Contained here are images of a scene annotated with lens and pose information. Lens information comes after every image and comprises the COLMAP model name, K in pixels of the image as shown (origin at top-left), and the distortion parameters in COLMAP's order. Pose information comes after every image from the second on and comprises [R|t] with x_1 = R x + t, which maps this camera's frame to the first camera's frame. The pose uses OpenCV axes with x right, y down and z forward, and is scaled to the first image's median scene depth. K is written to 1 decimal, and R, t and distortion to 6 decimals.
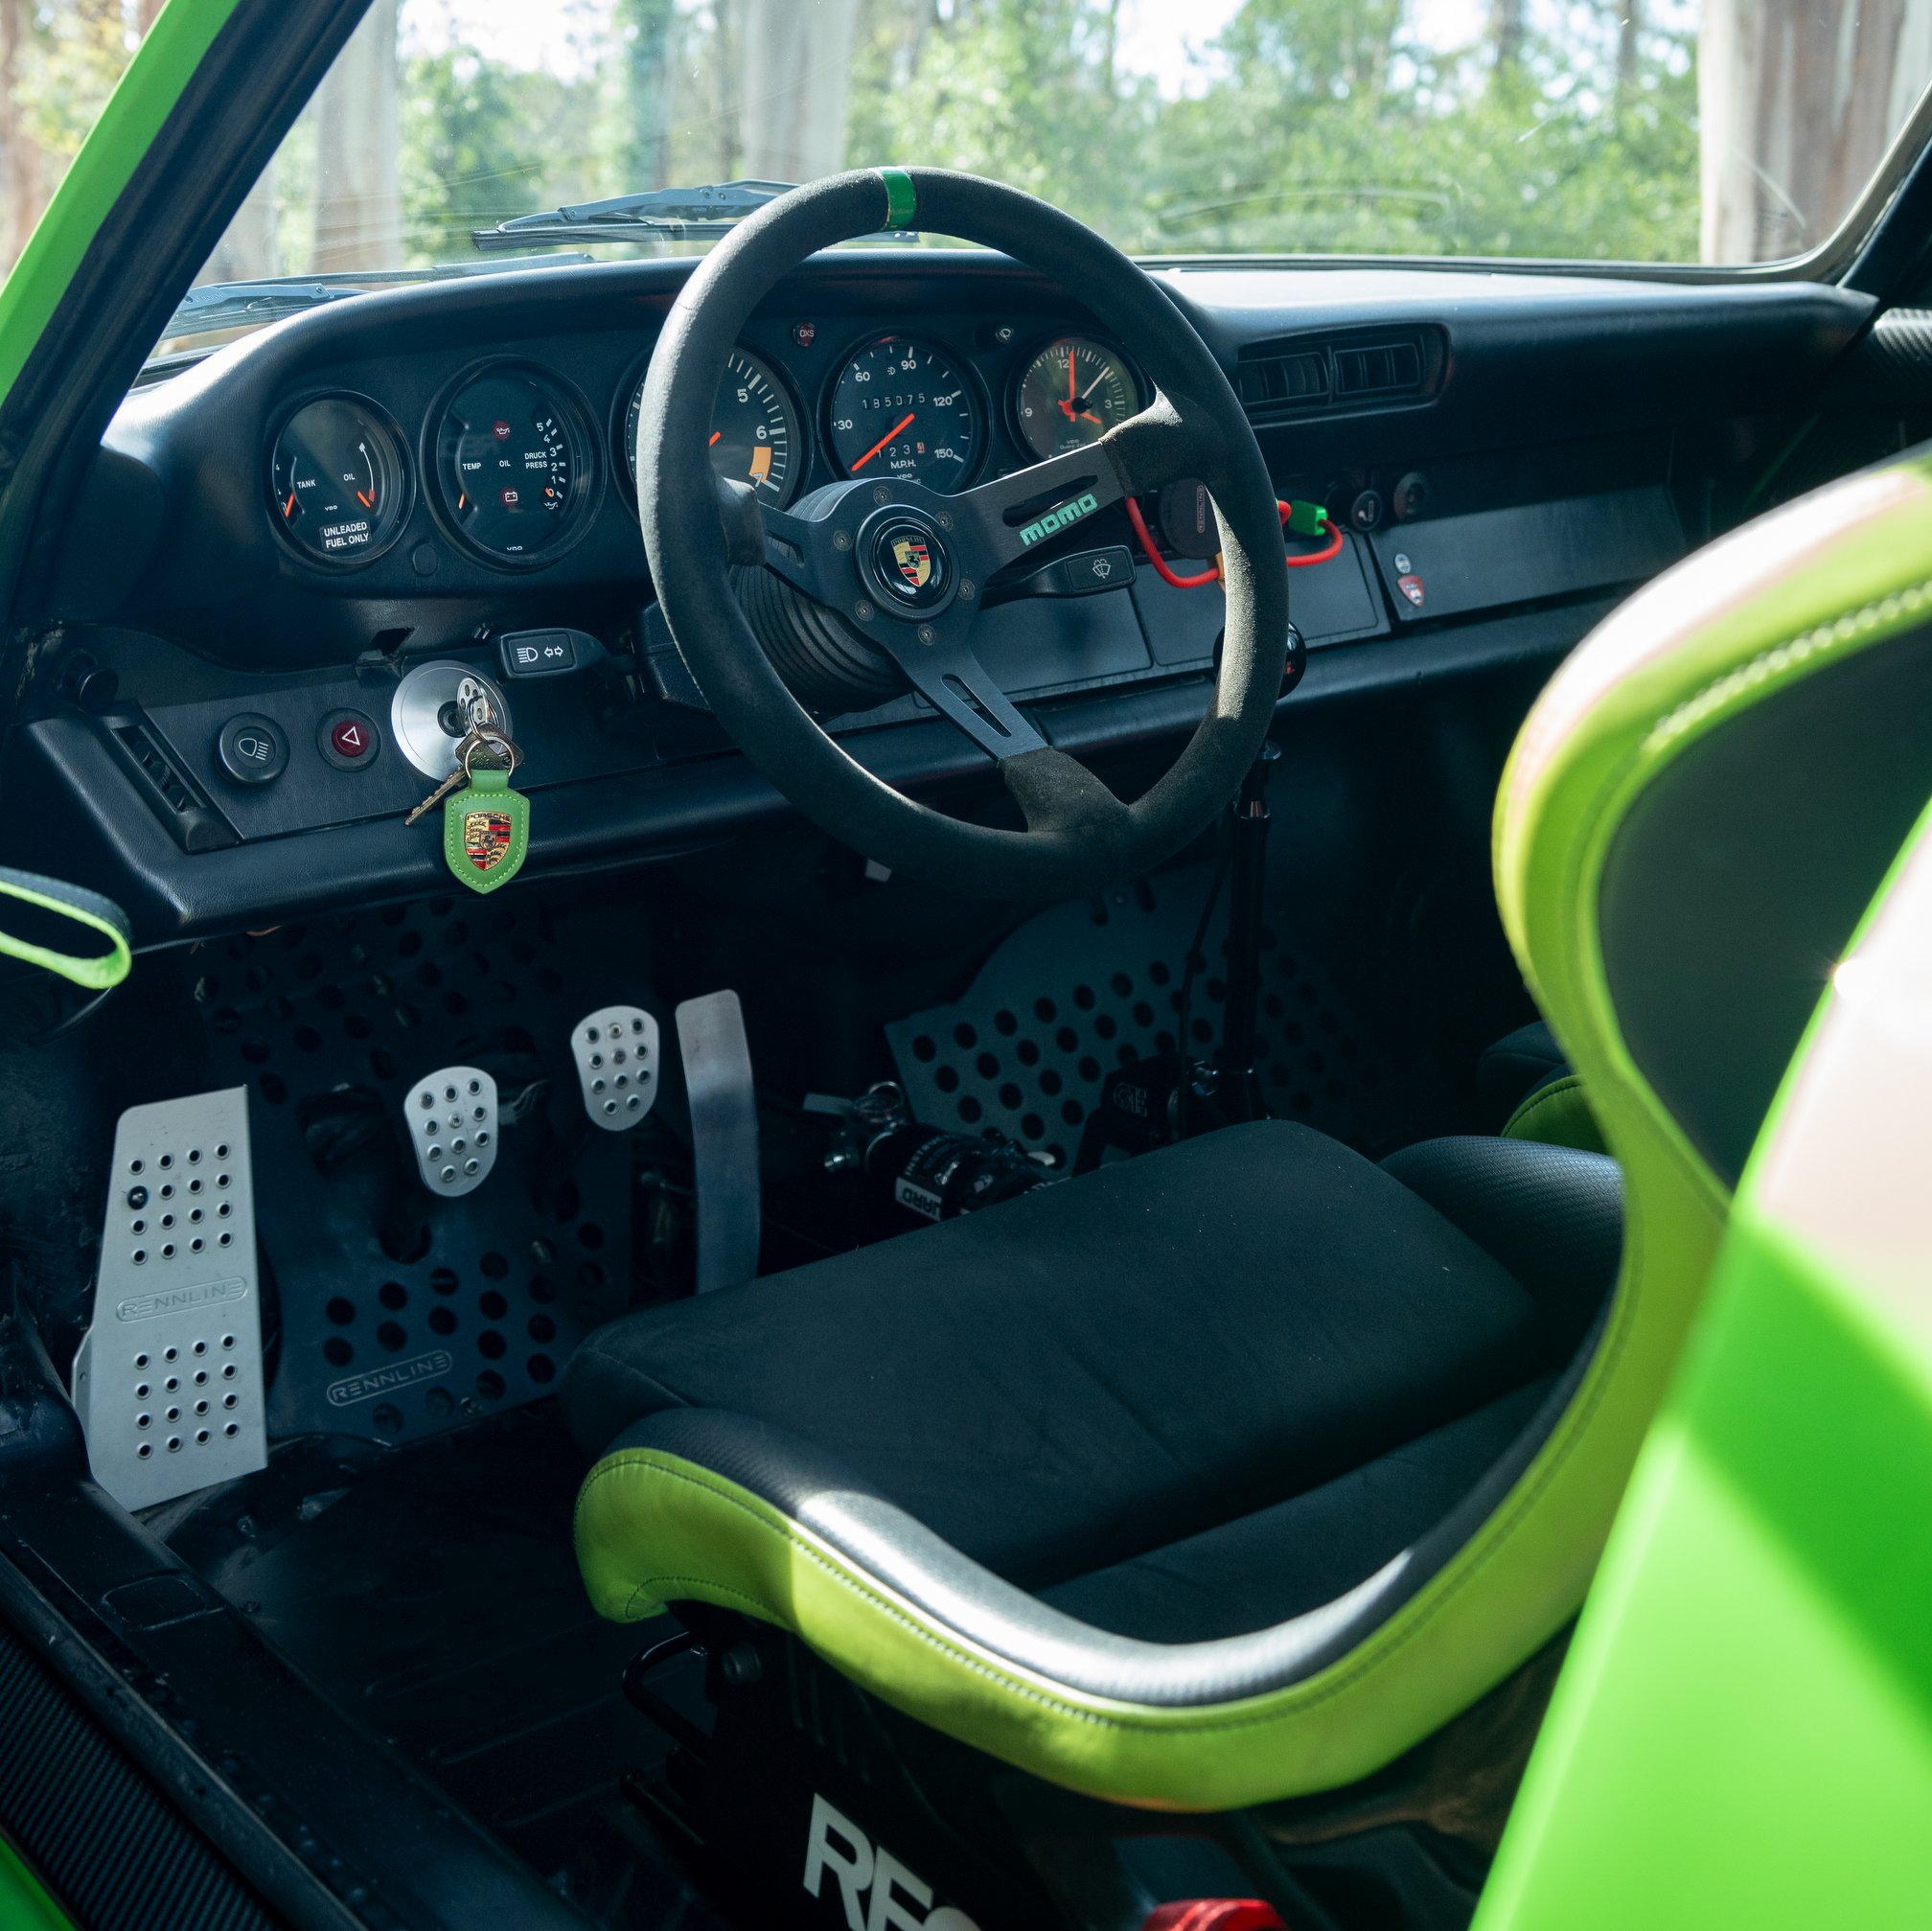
lens RADIAL K [[4150.7, 0, 965.7], [0, 4150.7, 965.3], [0, 0, 1]] dist [0.014515, 0.000000]
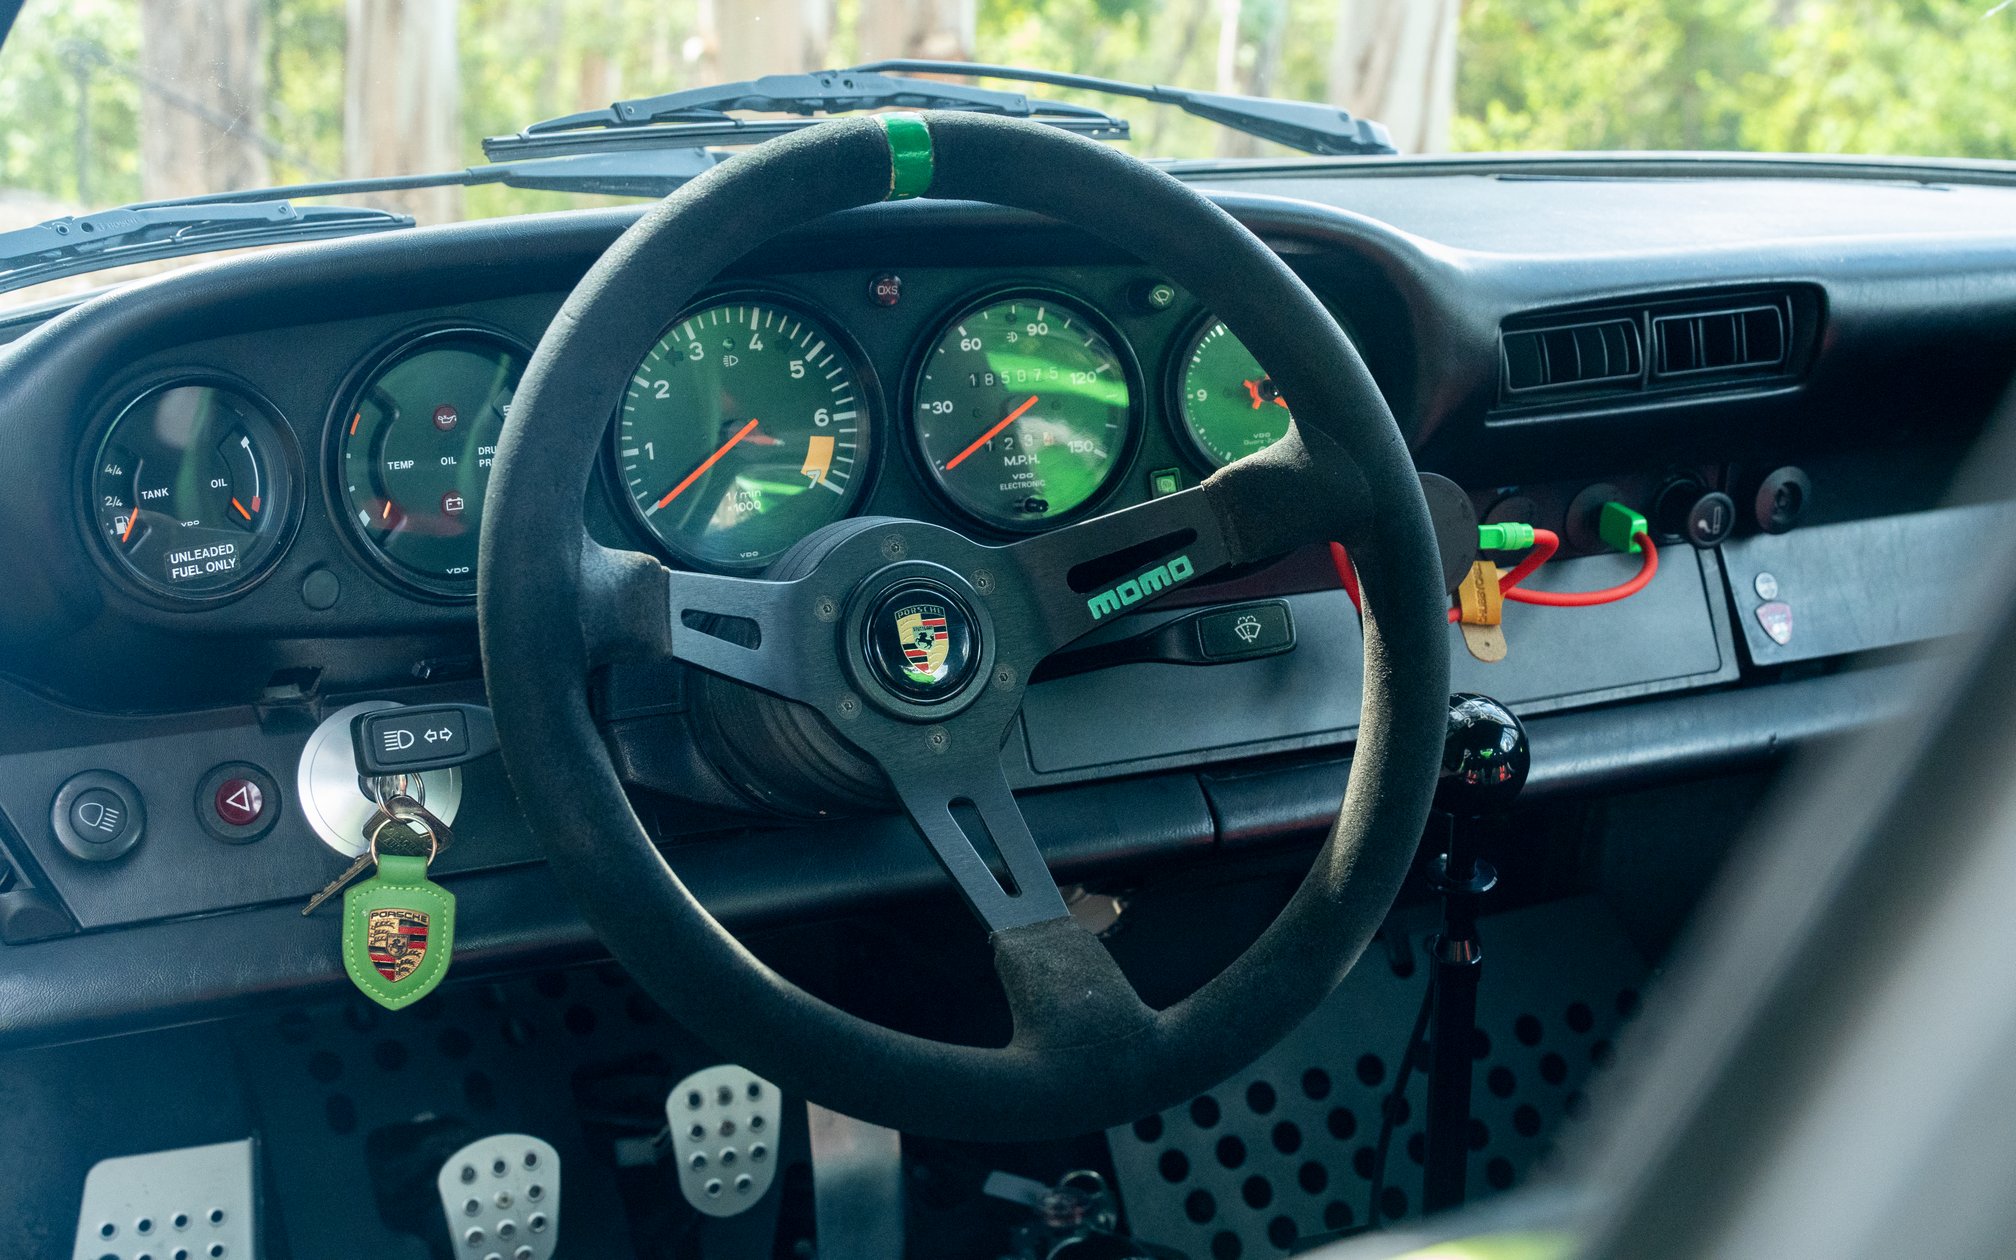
lens RADIAL K [[3901.0, 0, 1008.1], [0, 3901.0, 629.6], [0, 0, 1]] dist [-0.017574, 0.000000]
pose [[0.961252, 0.078129, -0.264369, 0.175979], [-0.063955, 0.996037, 0.061814, -0.135804], [0.268151, -0.042511, 0.962439, 0.317224]]
